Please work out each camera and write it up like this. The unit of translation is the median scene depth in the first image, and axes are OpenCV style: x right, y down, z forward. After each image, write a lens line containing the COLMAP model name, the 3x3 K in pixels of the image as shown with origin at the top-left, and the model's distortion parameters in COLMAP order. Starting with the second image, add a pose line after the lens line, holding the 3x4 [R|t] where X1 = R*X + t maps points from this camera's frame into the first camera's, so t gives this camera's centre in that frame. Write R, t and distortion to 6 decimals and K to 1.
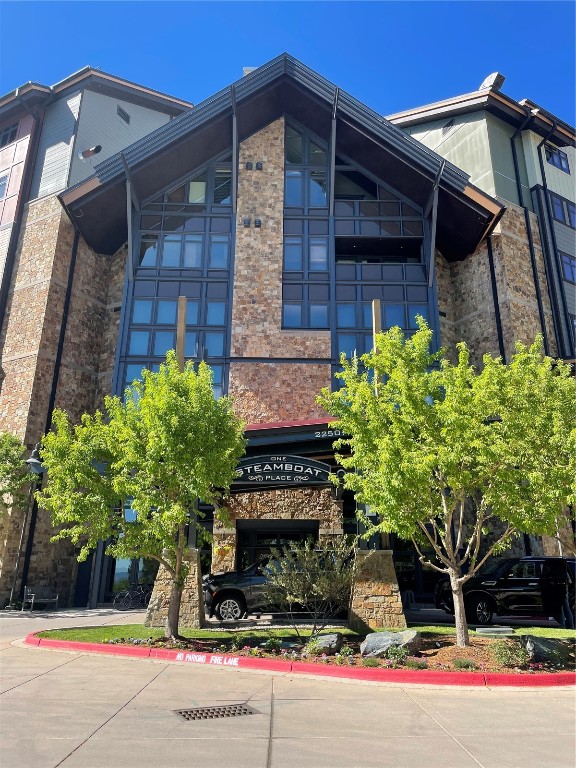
lens RADIAL K [[617.9, 0, 288.0], [0, 617.9, 384.0], [0, 0, 1]] dist [0.096291, -0.184551]
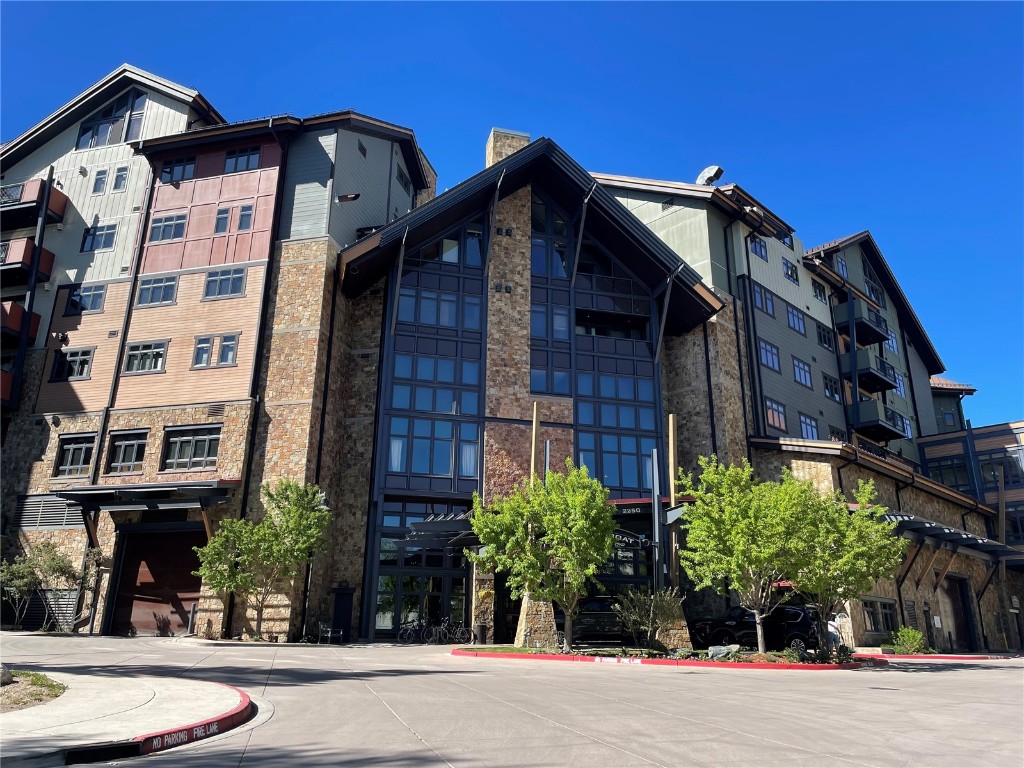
lens RADIAL K [[823.8, 0, 512.0], [0, 823.8, 384.0], [0, 0, 1]] dist [0.096291, -0.184551]
pose [[0.971531, 0.079051, 0.223337, -0.349383], [-0.082019, 0.996623, 0.004030, -0.102511], [-0.222264, -0.022233, 0.974733, -0.393348]]
